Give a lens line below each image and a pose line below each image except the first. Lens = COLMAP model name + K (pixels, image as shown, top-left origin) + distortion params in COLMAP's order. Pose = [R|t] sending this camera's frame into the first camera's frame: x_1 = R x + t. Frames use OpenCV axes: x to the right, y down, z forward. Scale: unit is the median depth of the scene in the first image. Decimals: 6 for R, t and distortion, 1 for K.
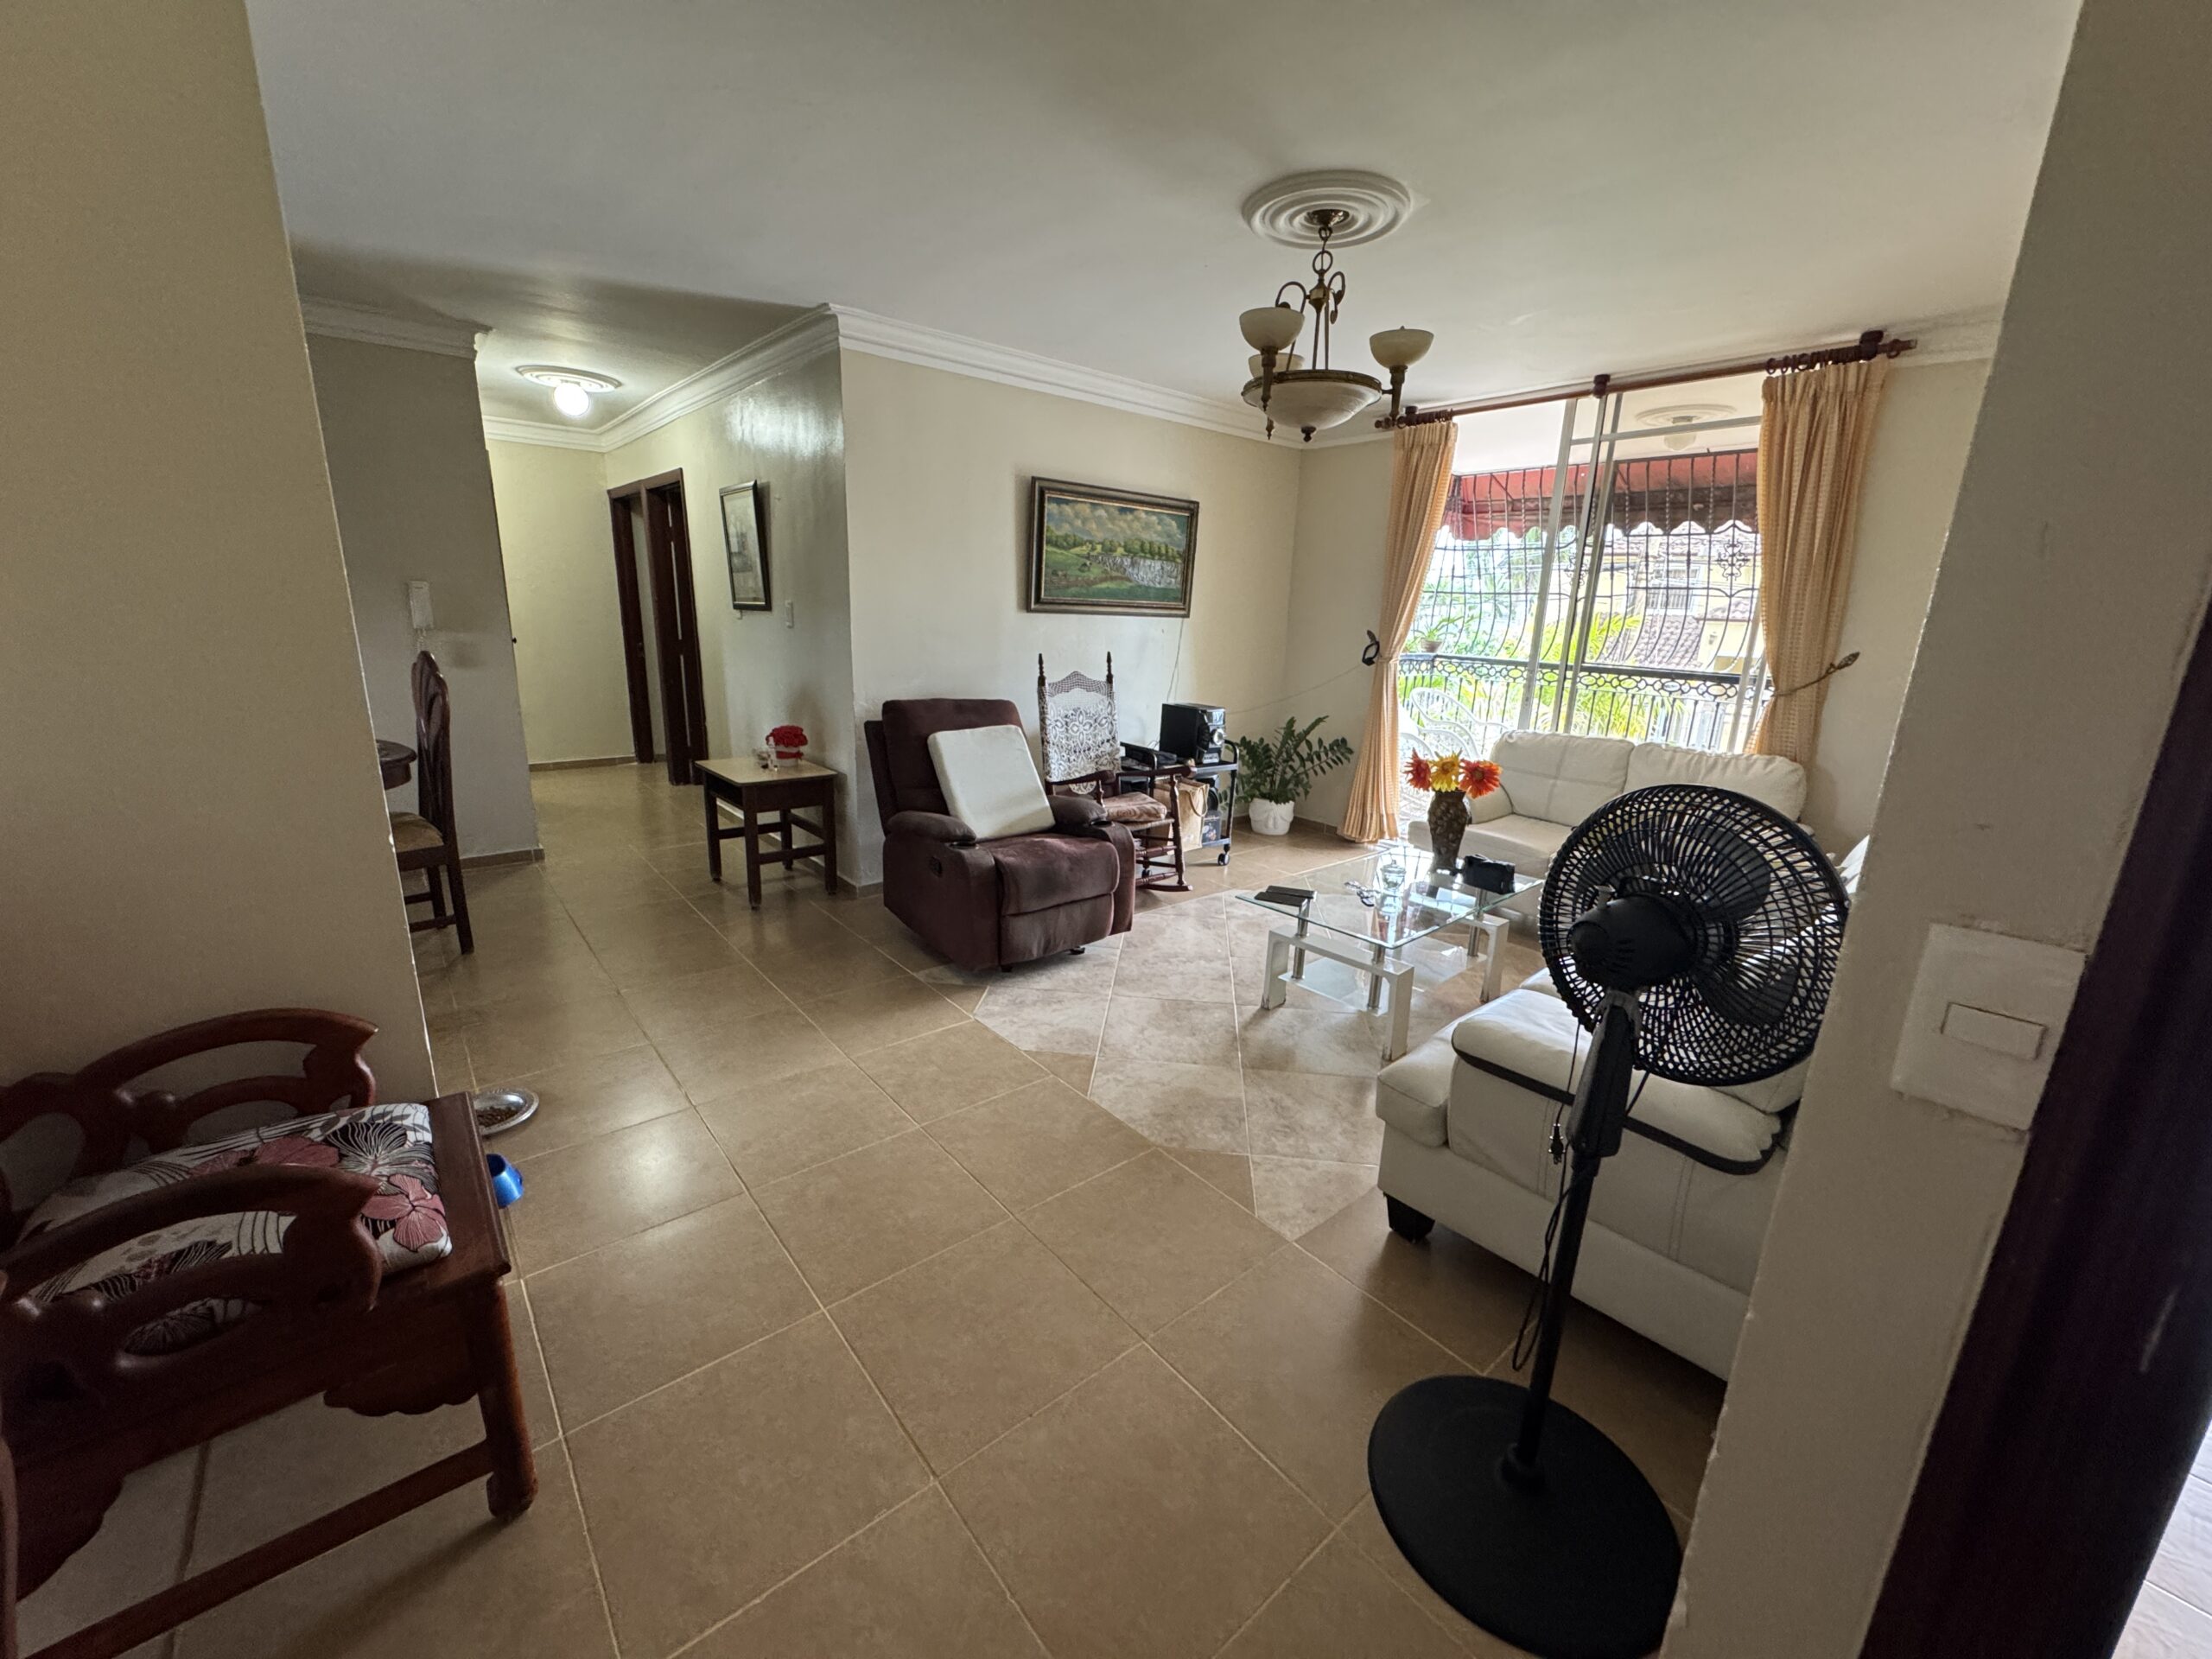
lens RADIAL K [[874.6, 0, 1103.2], [0, 874.6, 826.6], [0, 0, 1]] dist [-0.003465, 0.000231]
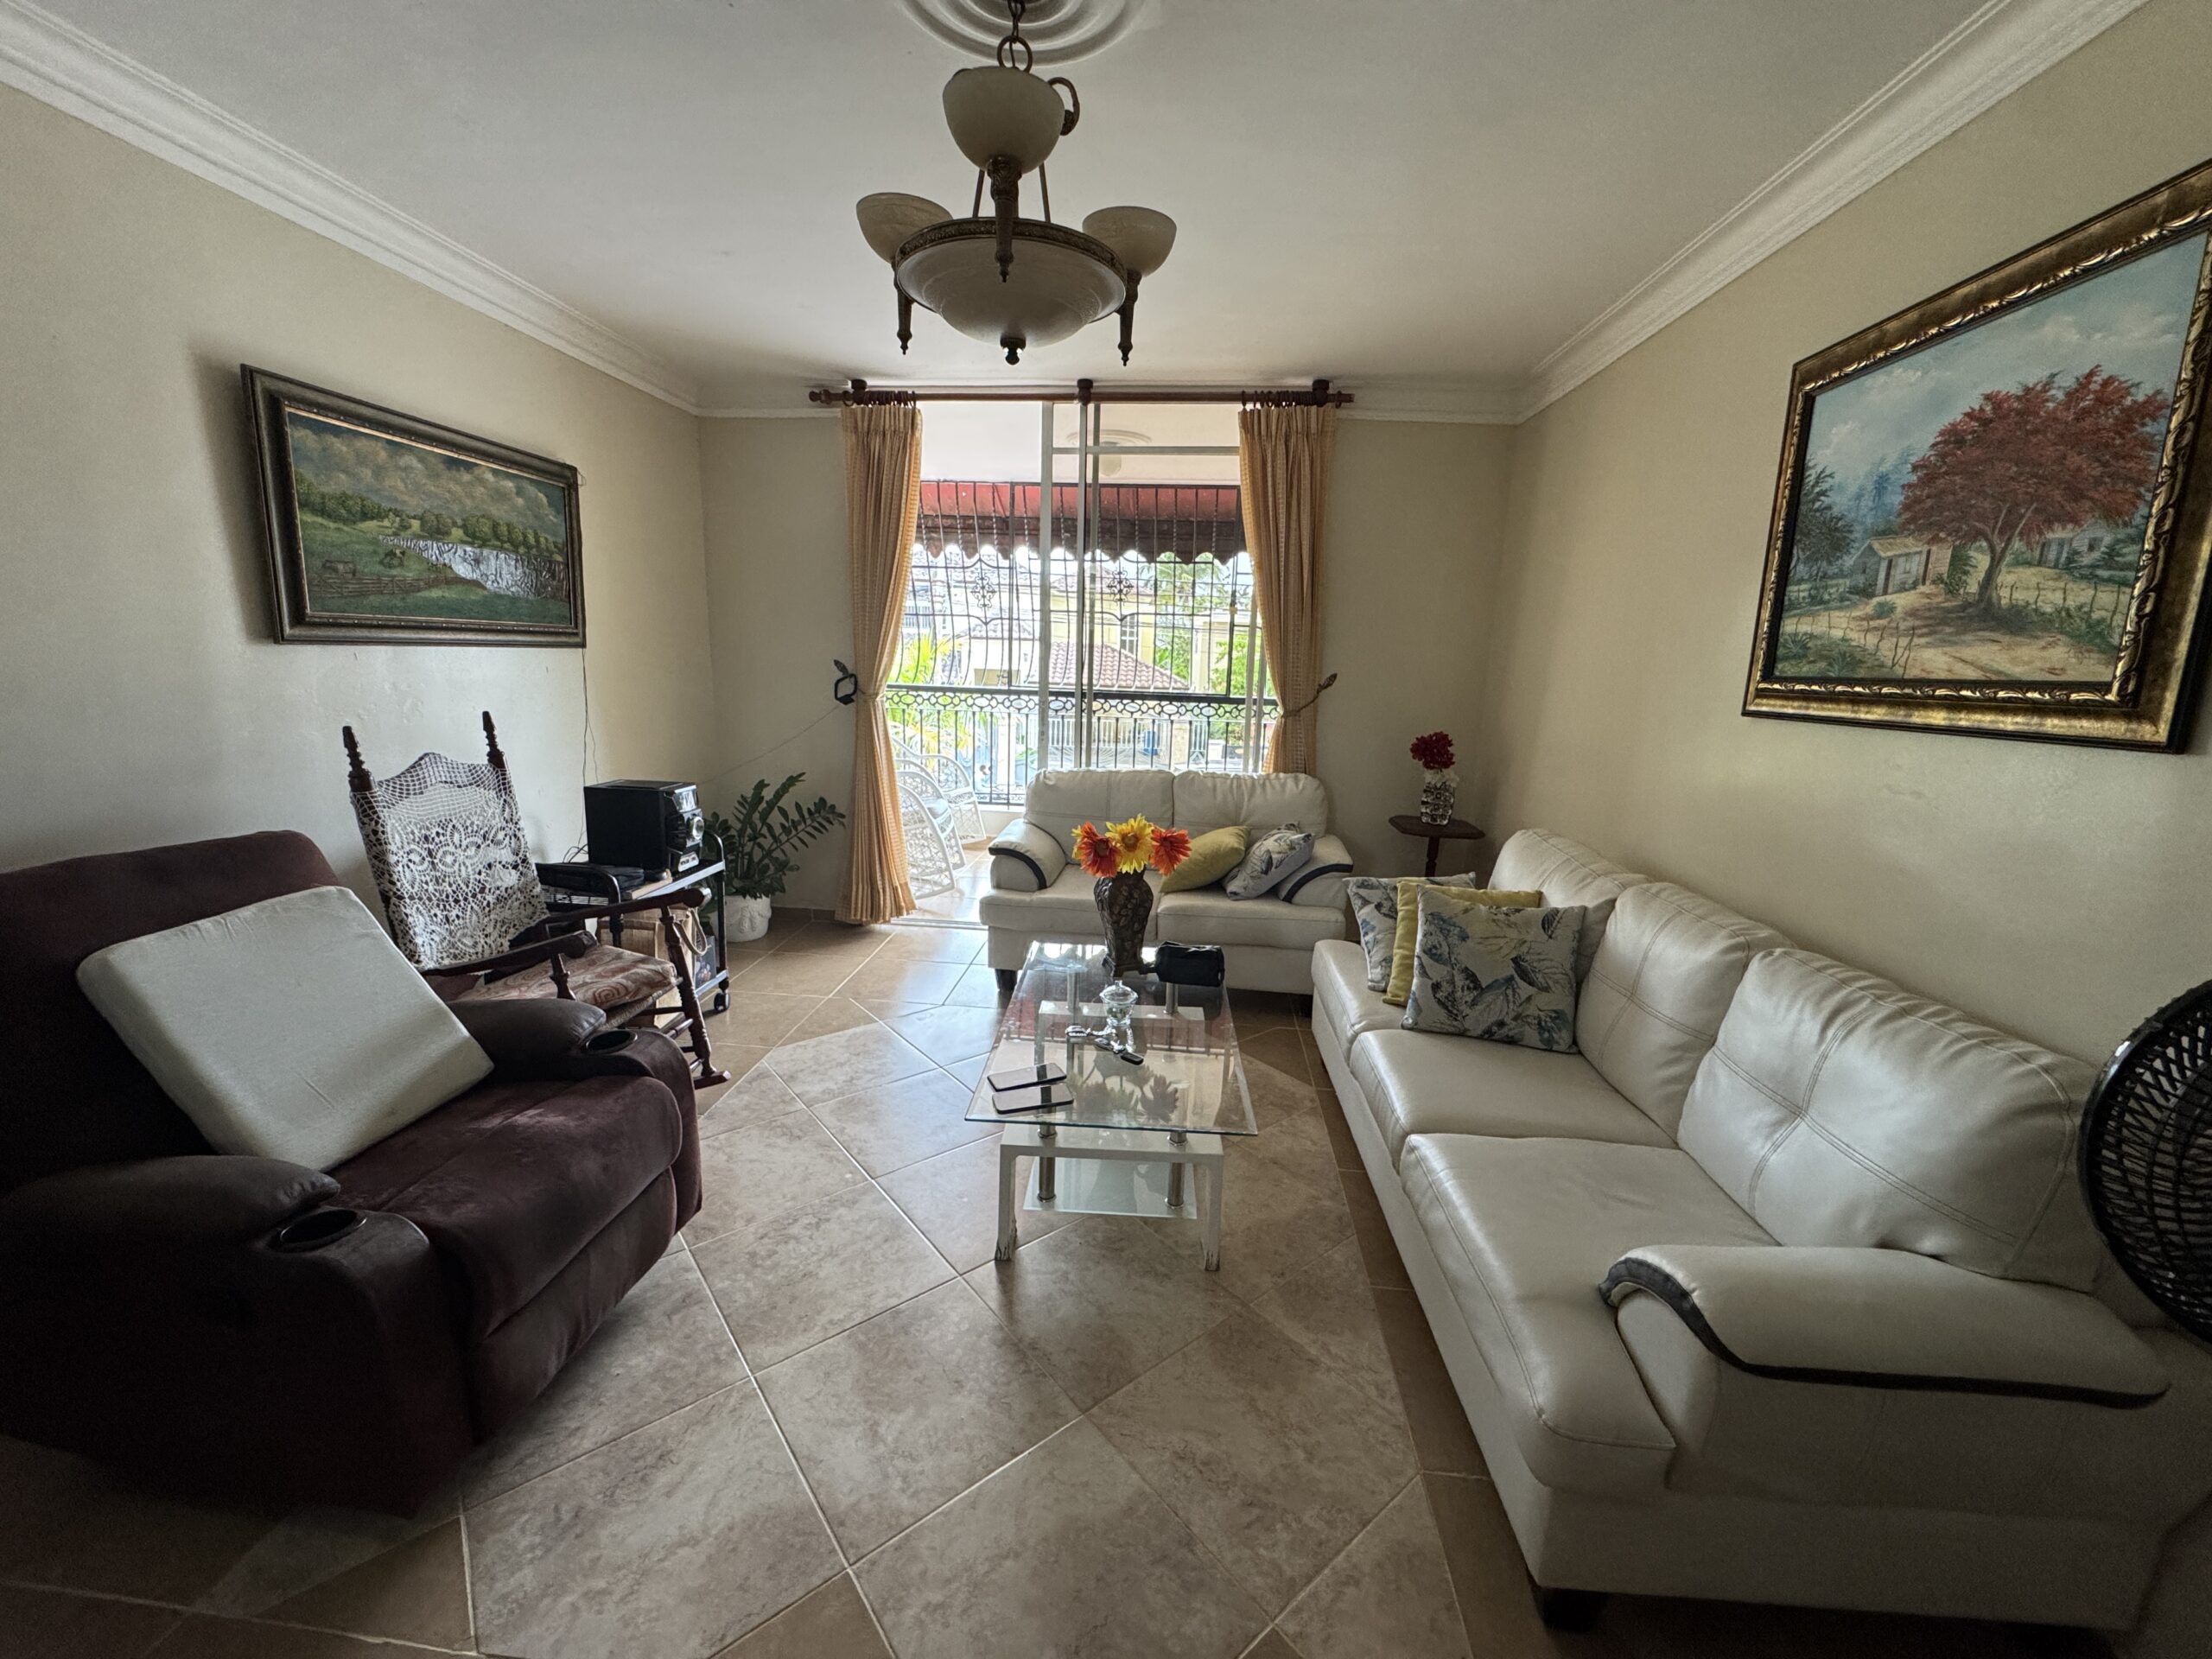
lens RADIAL K [[882.9, 0, 1113.2], [0, 882.9, 830.2], [0, 0, 1]] dist [-0.002191, -0.000692]
pose [[0.709756, -0.154605, 0.687273, -0.109185], [0.167230, 0.984709, 0.048814, -0.085921], [-0.684310, 0.080286, 0.724758, 0.323417]]
